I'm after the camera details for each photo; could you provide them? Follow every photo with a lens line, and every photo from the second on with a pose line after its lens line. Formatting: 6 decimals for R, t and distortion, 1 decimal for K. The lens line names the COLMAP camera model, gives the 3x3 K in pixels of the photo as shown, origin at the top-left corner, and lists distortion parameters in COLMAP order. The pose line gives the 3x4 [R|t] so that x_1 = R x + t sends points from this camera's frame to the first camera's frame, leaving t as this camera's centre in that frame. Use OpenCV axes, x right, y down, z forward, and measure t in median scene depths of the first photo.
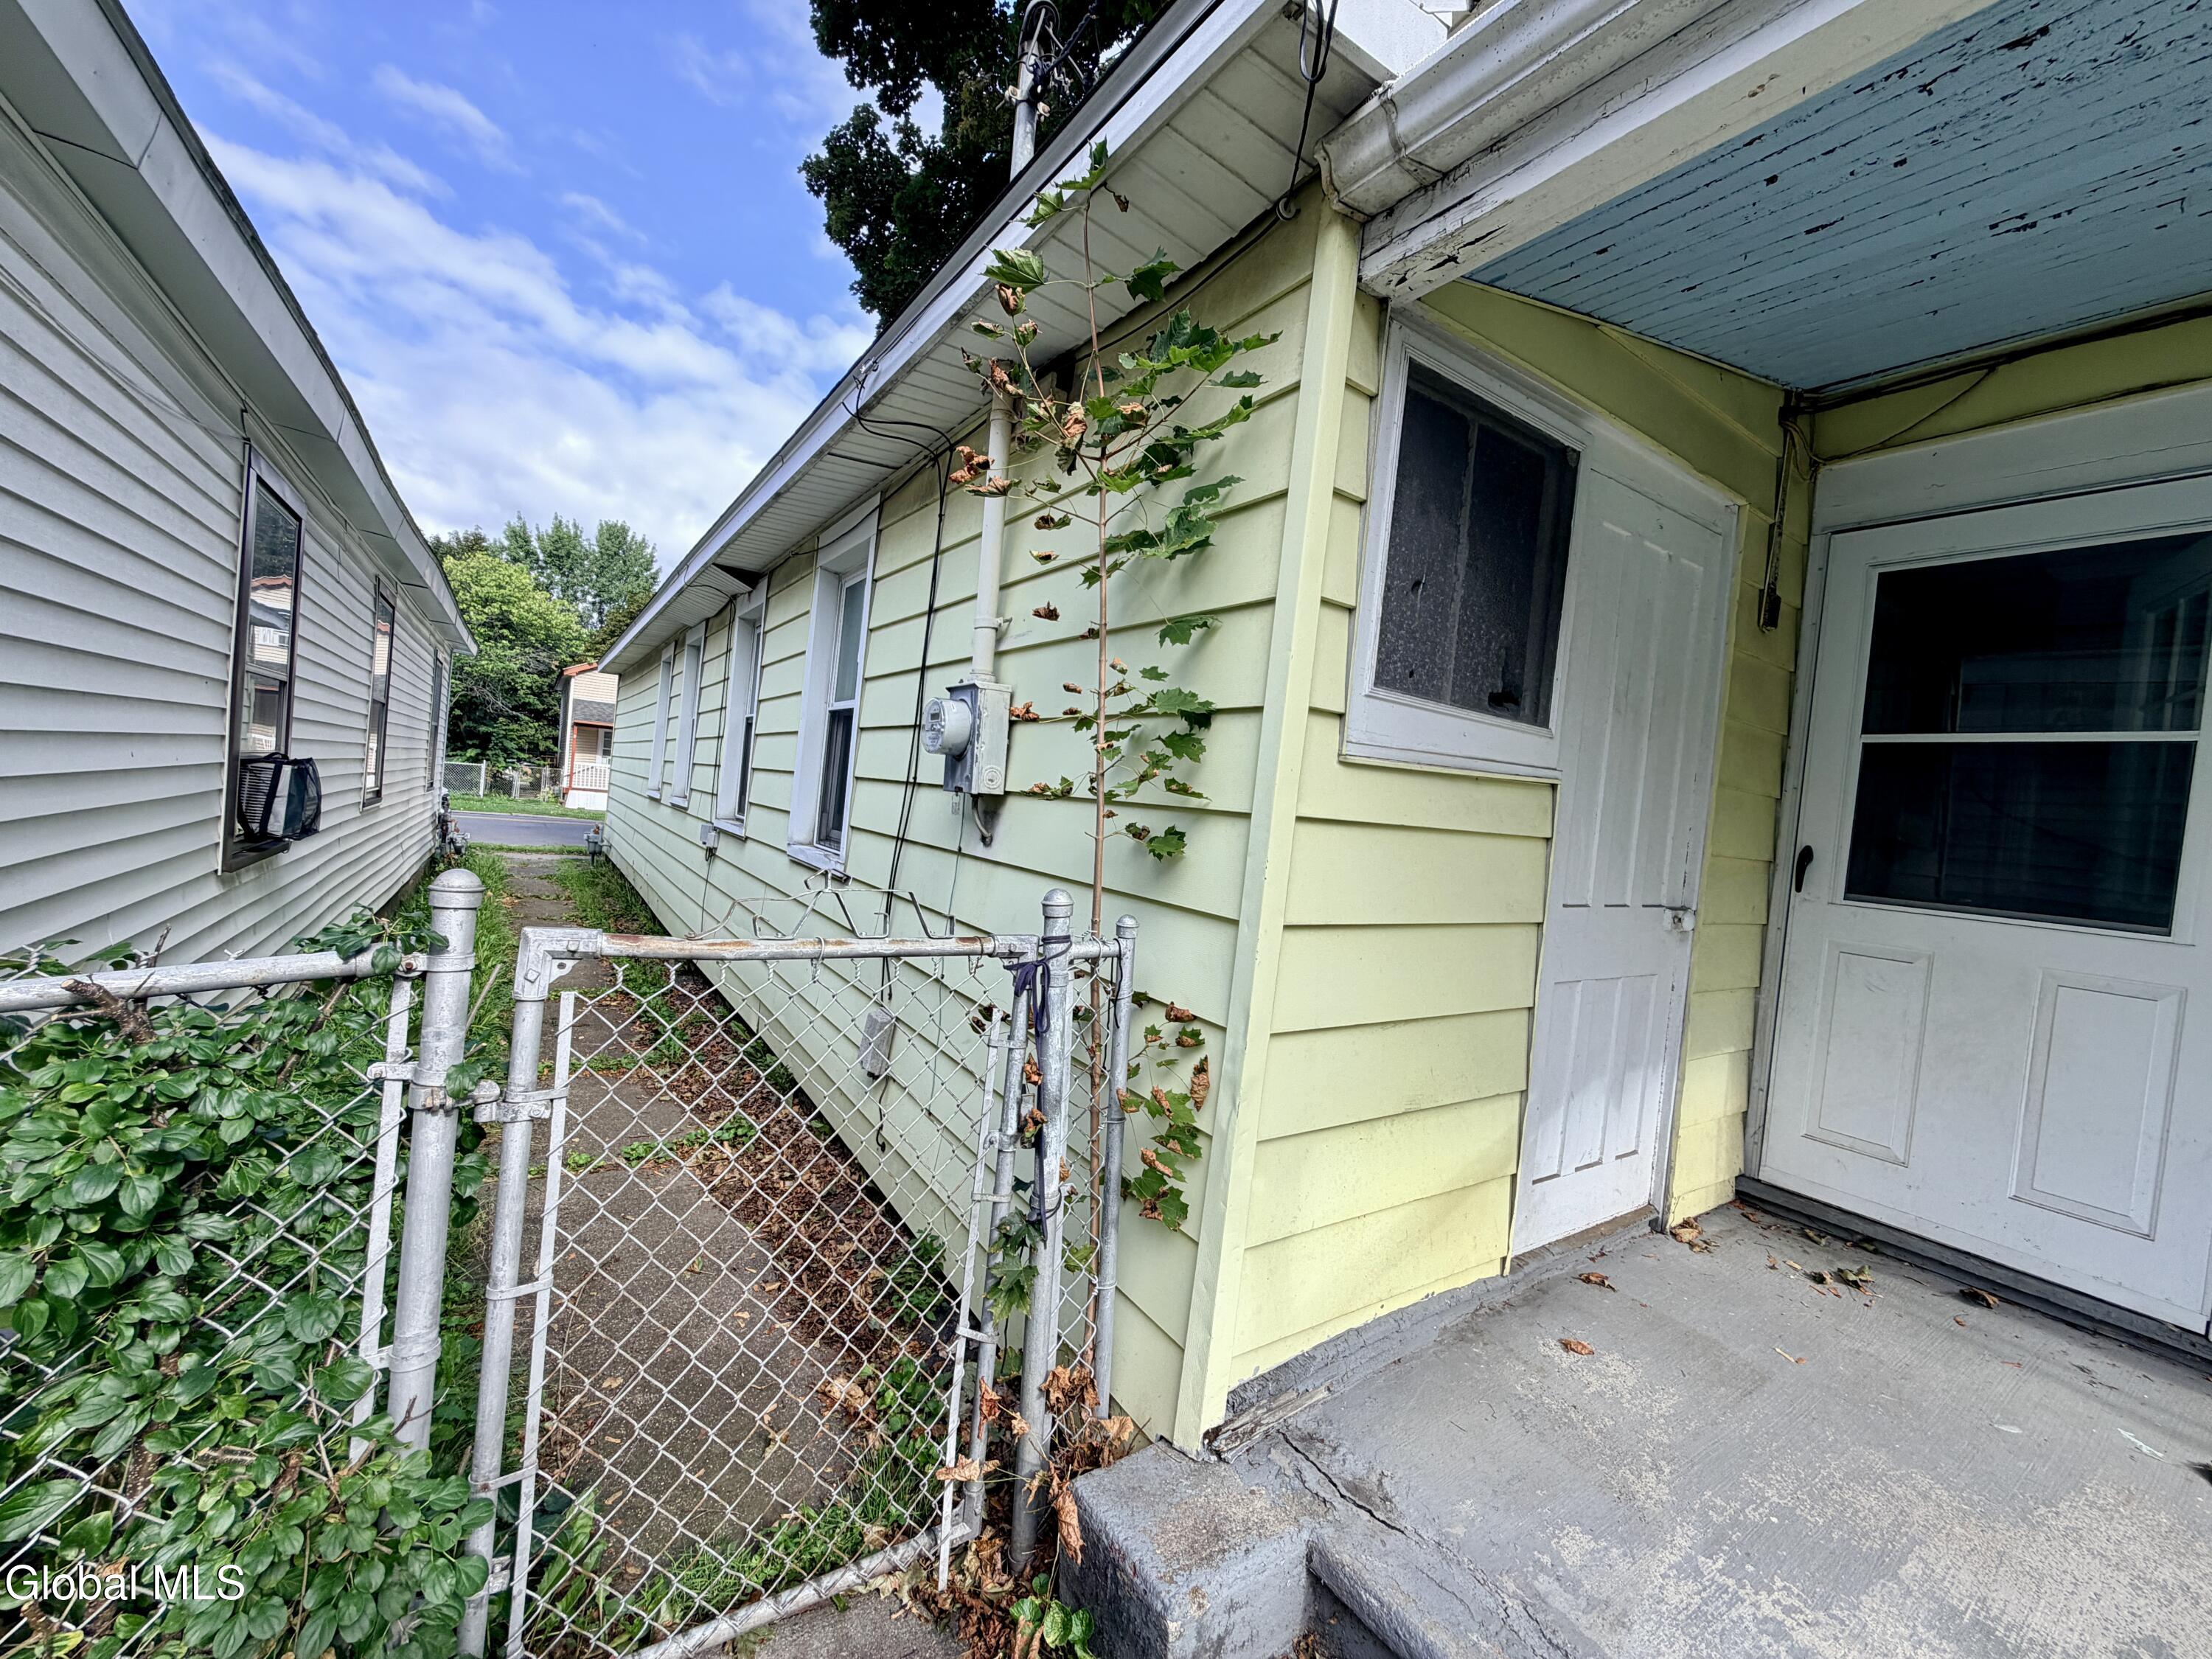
lens RADIAL K [[881.9, 0, 1107.4], [0, 881.9, 828.5], [0, 0, 1]] dist [-0.001164, 0.000081]
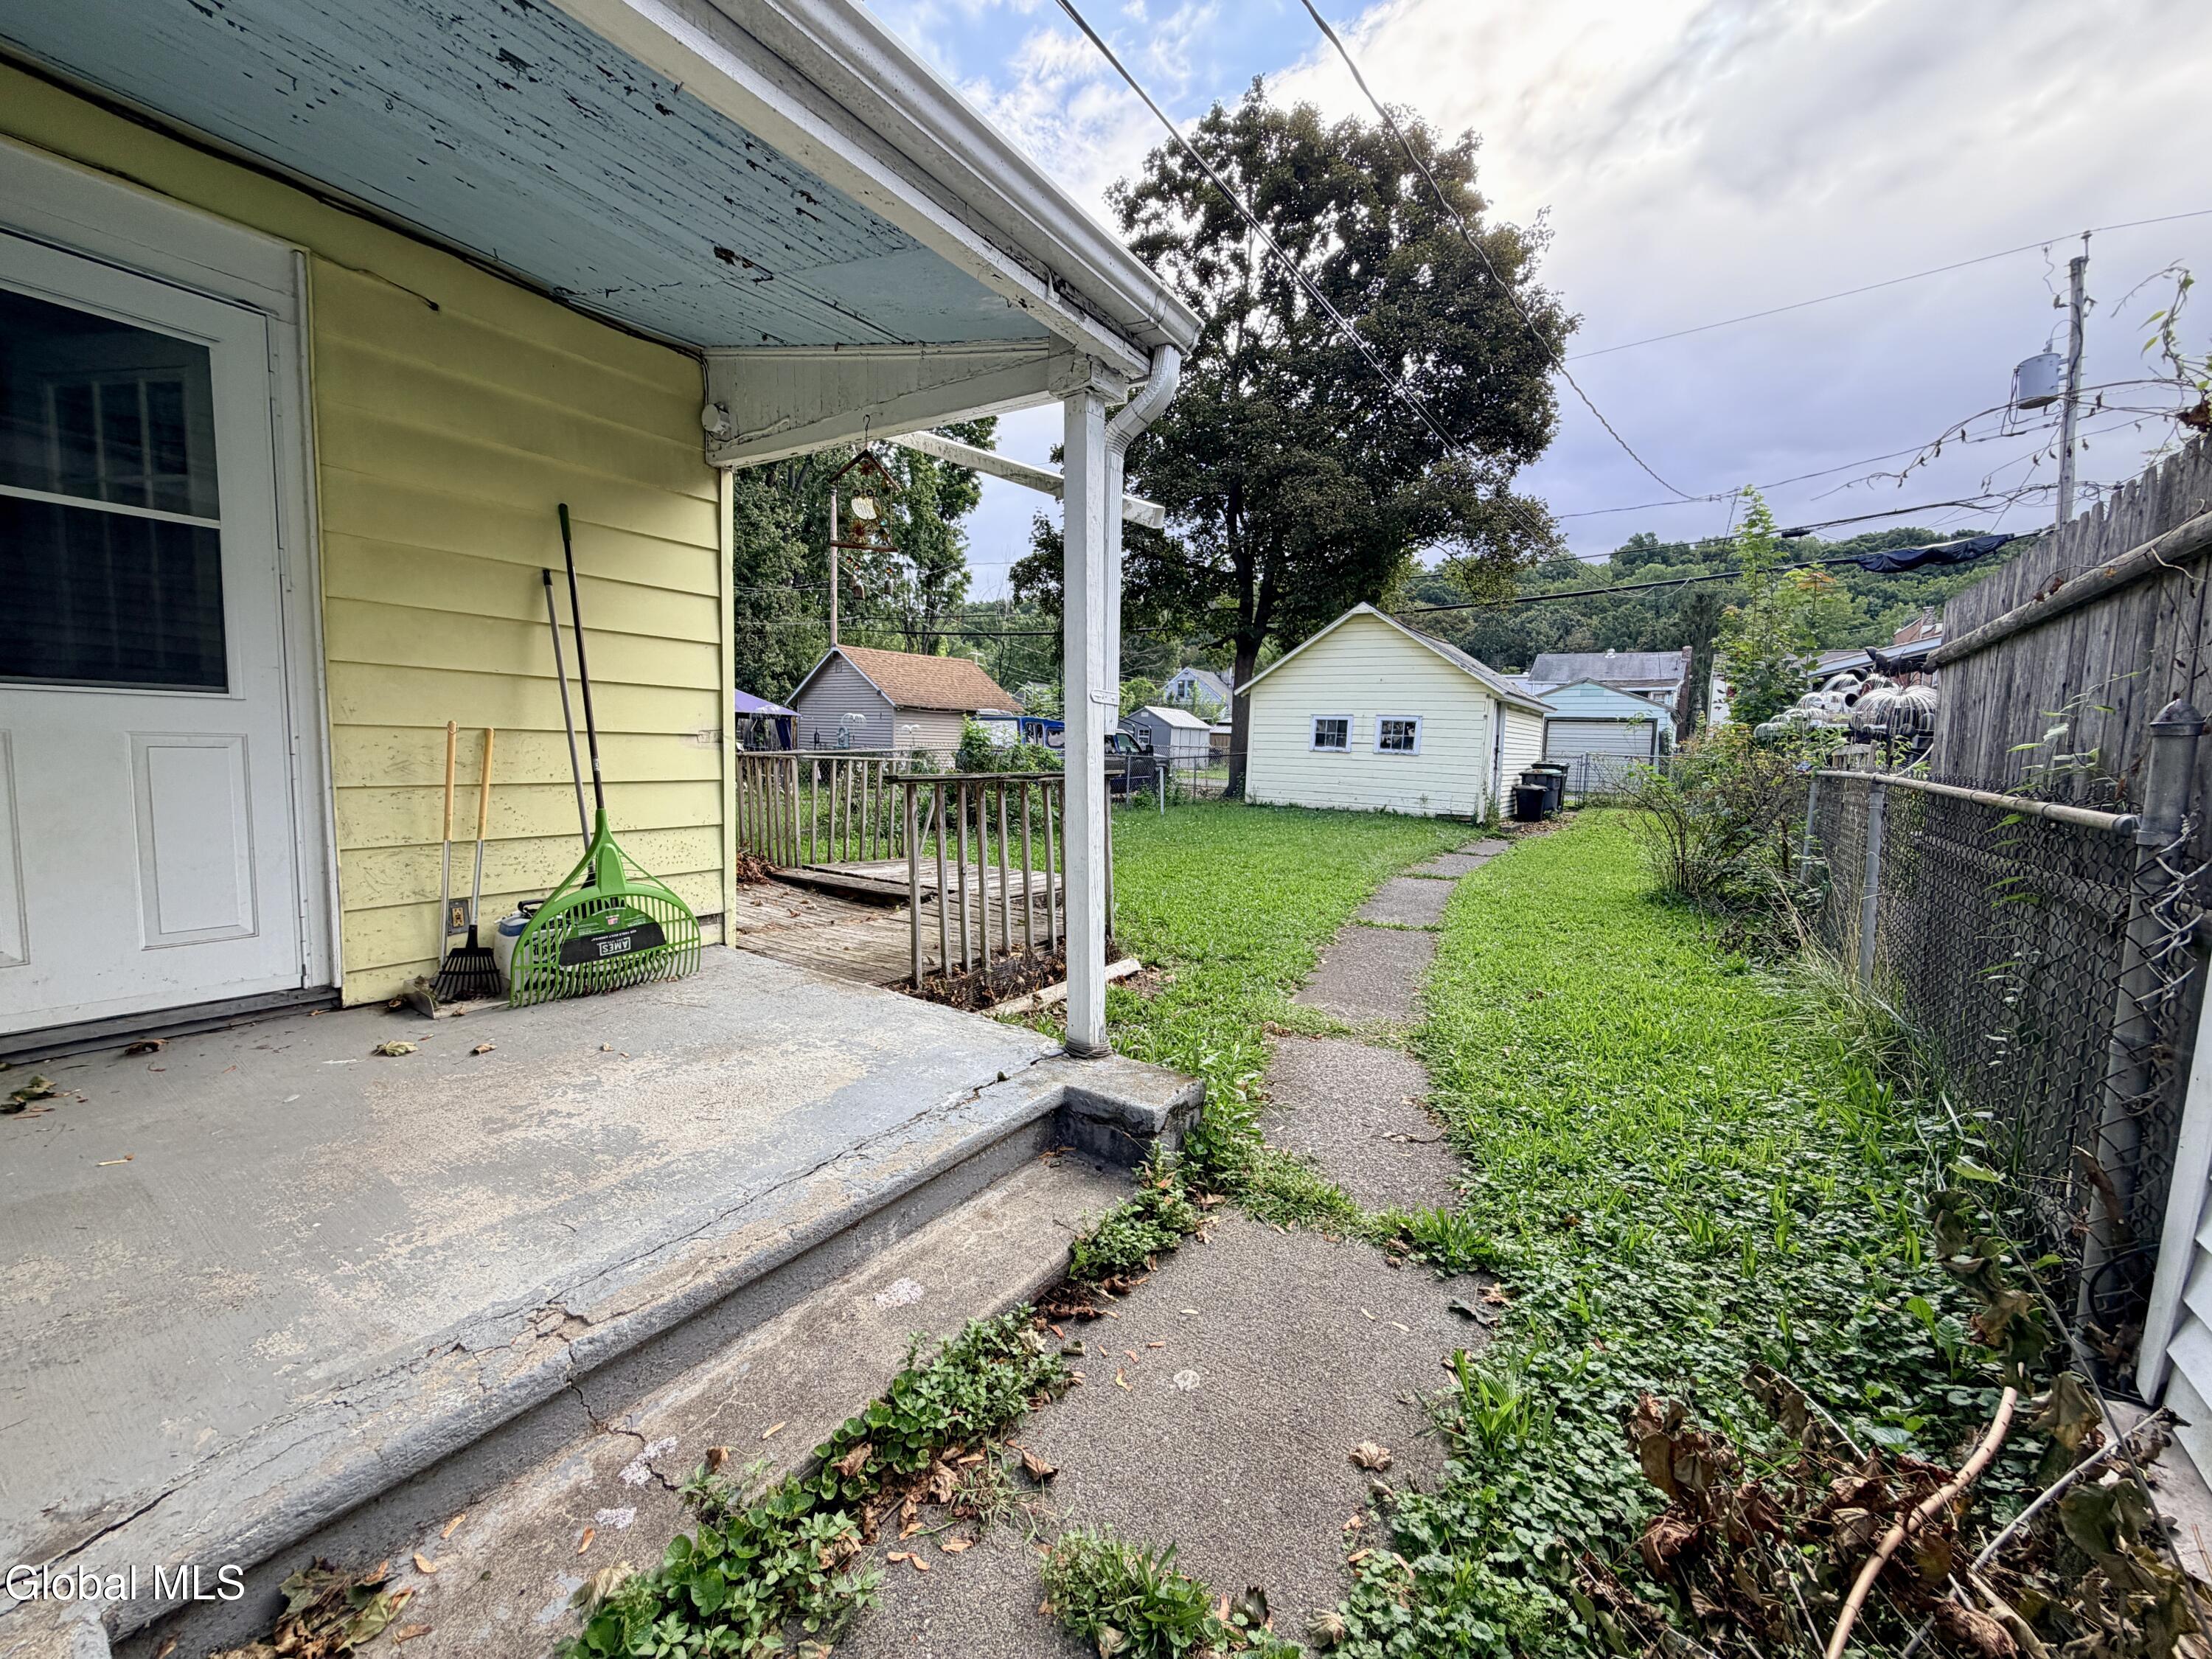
lens RADIAL K [[881.9, 0, 1098.2], [0, 881.9, 823.8], [0, 0, 1]] dist [-0.001164, 0.000081]
pose [[-0.378179, -0.187412, 0.906563, -0.370986], [-0.034630, 0.981472, 0.188452, 0.028263], [-0.925084, 0.039874, -0.377663, 0.335224]]
